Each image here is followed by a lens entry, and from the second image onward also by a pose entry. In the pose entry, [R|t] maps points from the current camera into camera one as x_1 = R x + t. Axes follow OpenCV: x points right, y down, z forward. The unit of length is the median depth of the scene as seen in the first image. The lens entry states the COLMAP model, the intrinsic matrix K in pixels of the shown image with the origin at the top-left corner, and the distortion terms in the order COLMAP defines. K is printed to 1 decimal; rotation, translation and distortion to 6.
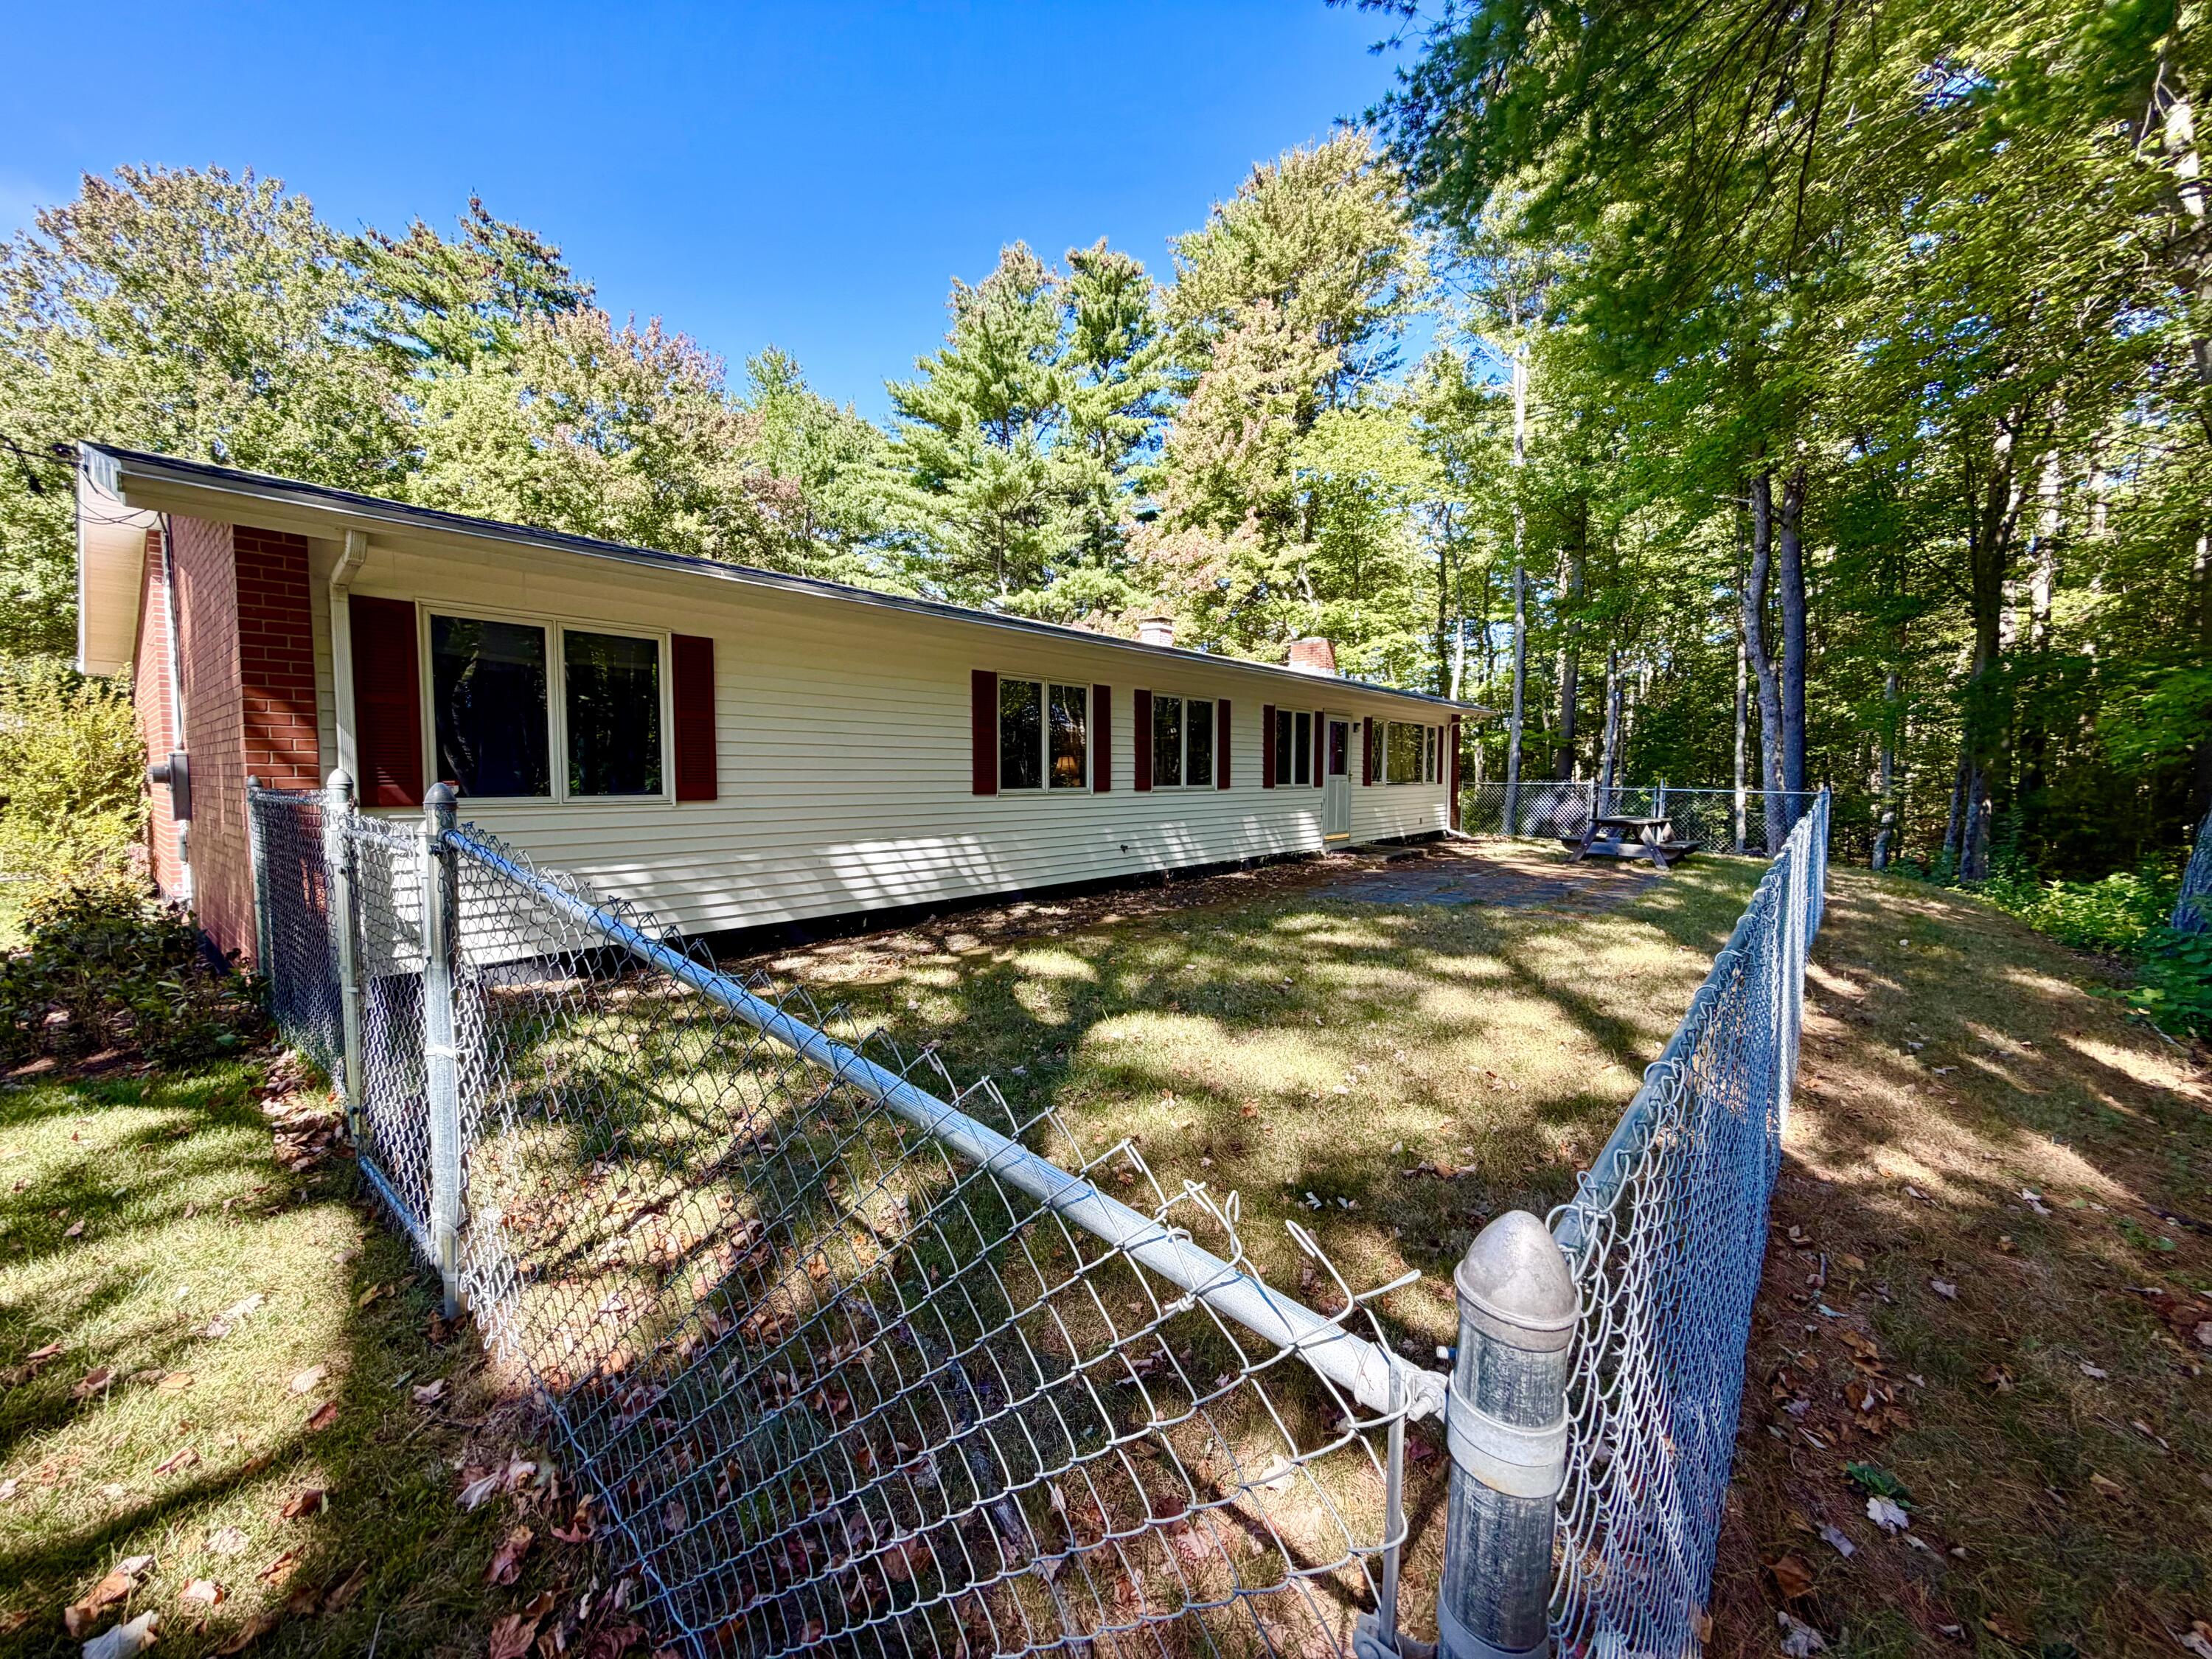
lens RADIAL K [[880.0, 0, 1095.2], [0, 880.0, 825.1], [0, 0, 1]] dist [0.000070, 0.000171]
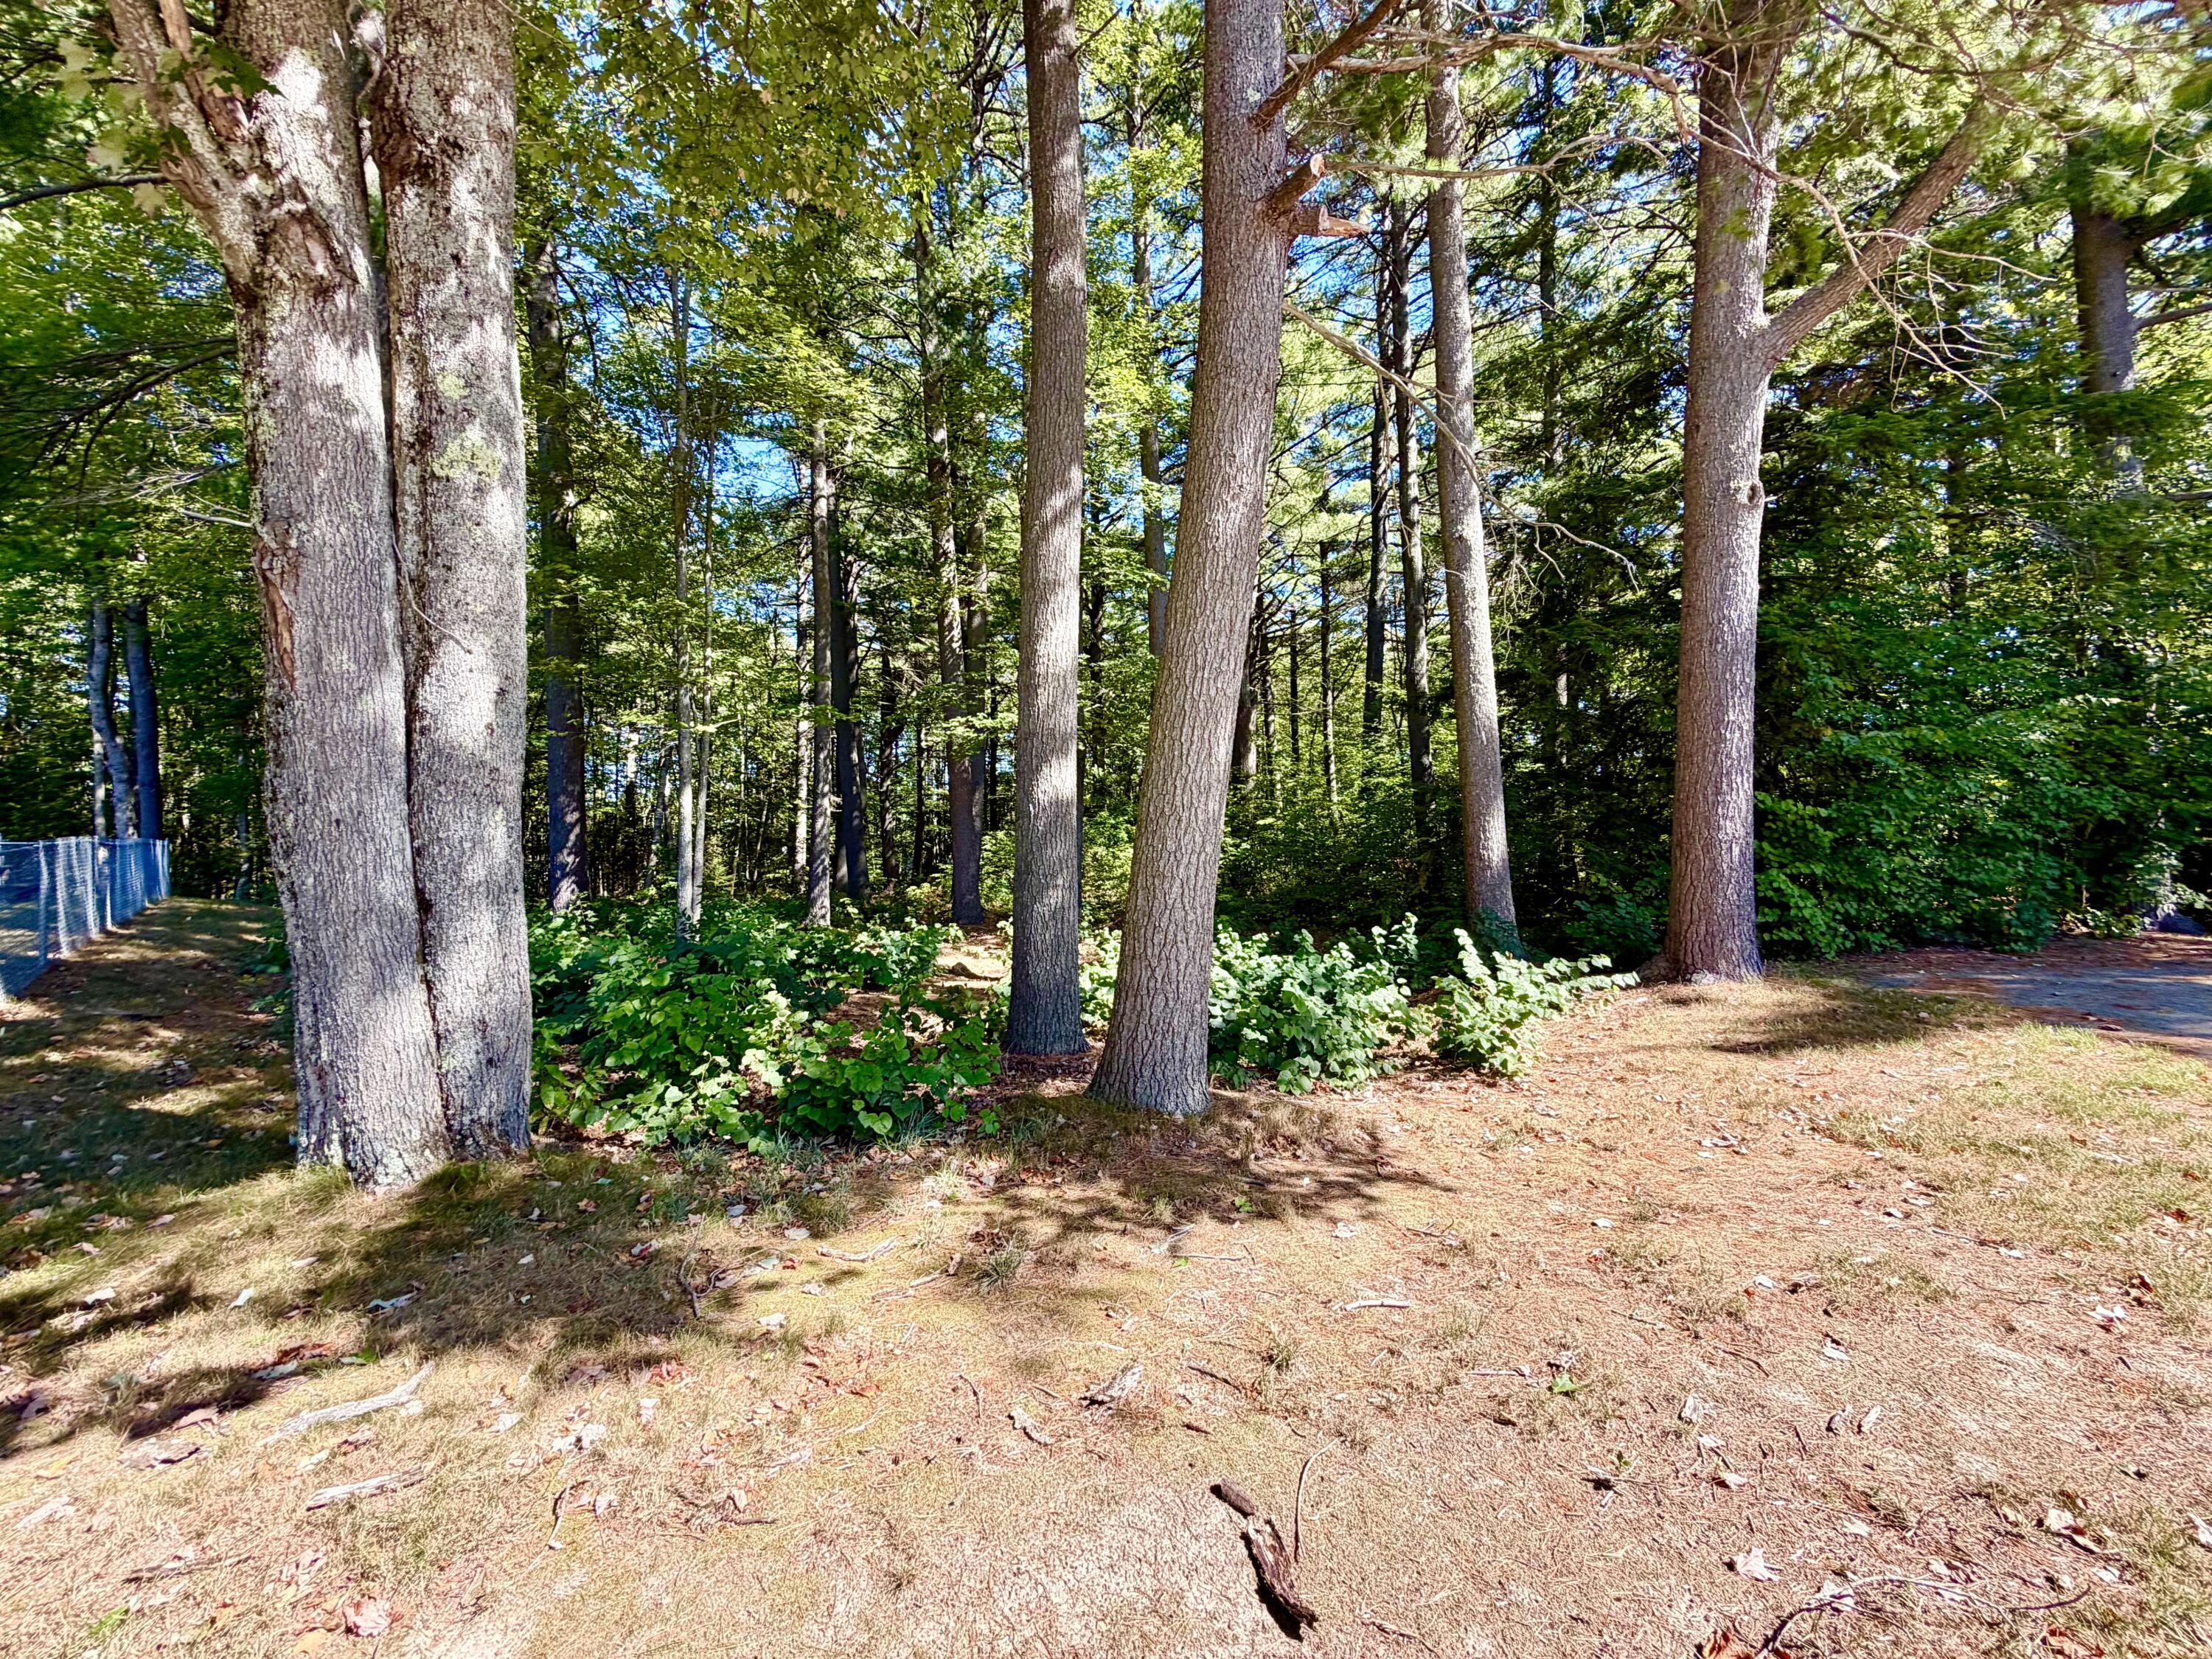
lens RADIAL K [[880.0, 0, 1095.6], [0, 880.0, 823.9], [0, 0, 1]] dist [0.000070, 0.000171]
pose [[0.108003, 0.009613, 0.994104, -0.154003], [0.069322, 0.997446, -0.017176, 0.024842], [-0.991731, 0.070768, 0.107061, -0.245645]]
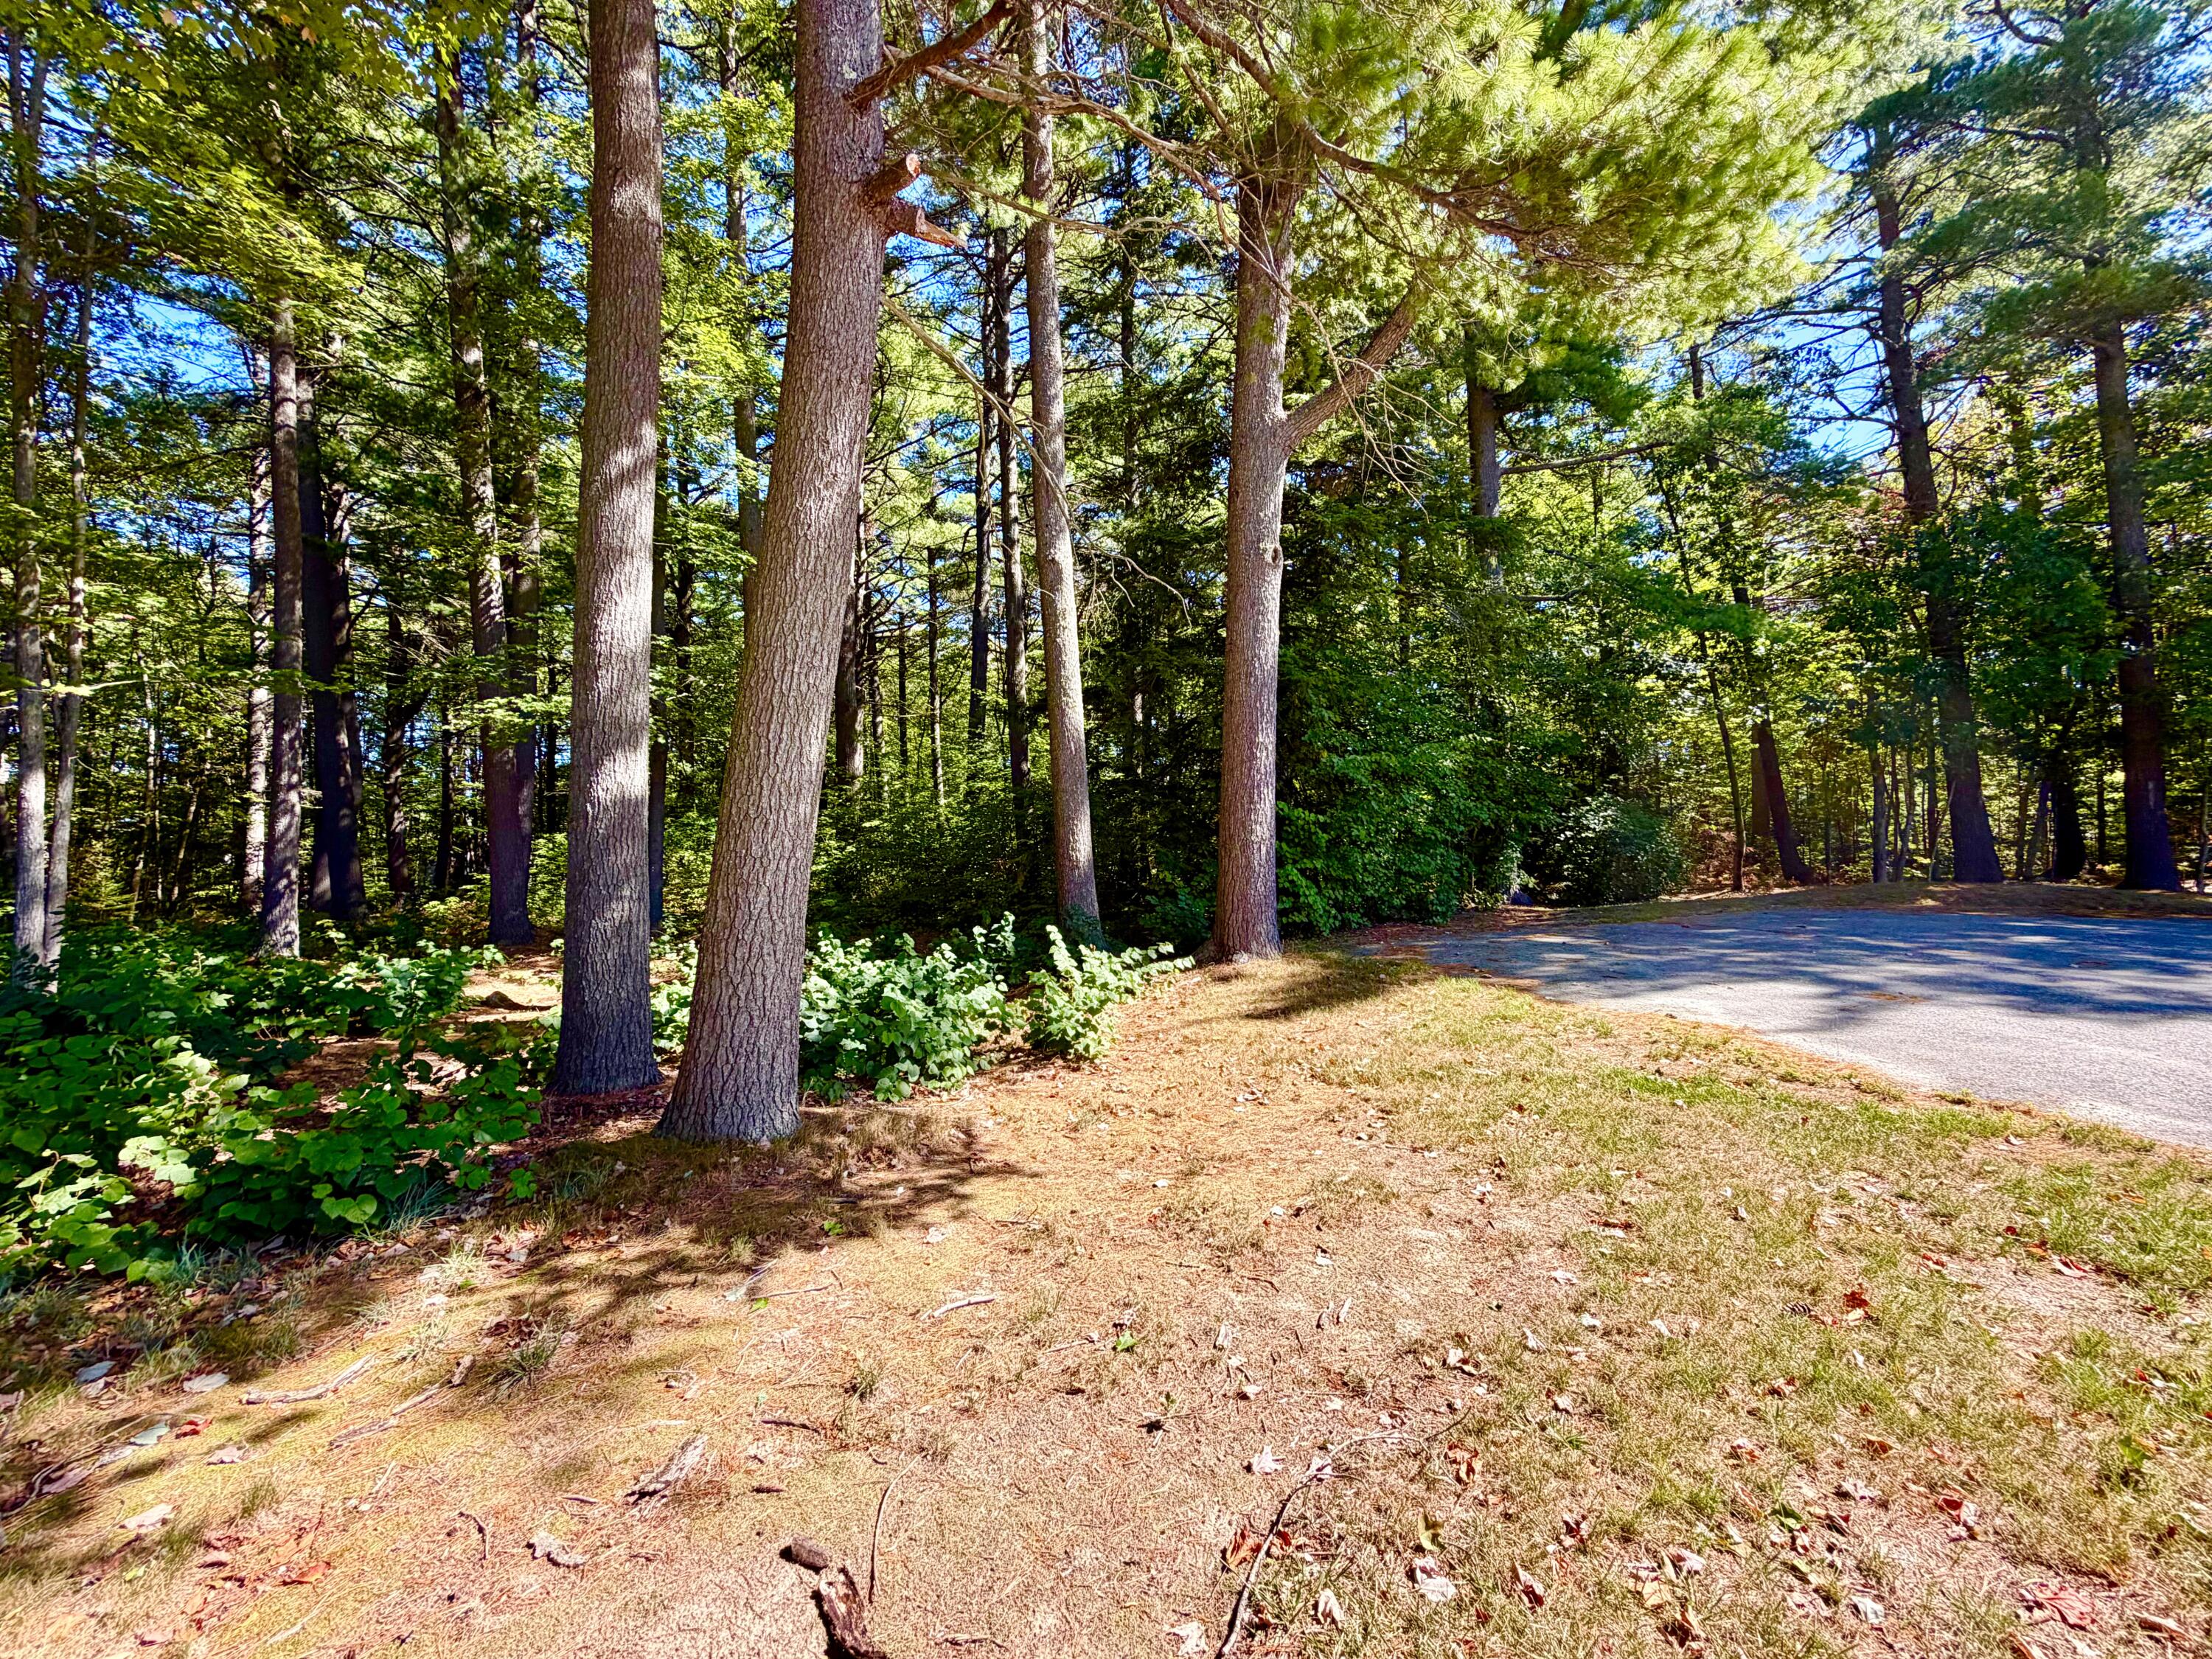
lens RADIAL K [[880.0, 0, 1095.8], [0, 880.0, 823.7], [0, 0, 1]] dist [0.000070, 0.000171]
pose [[-0.323486, 0.011518, 0.946163, -0.152186], [0.067154, 0.997684, 0.010814, 0.024665], [-0.943847, 0.067037, -0.323510, -0.247714]]
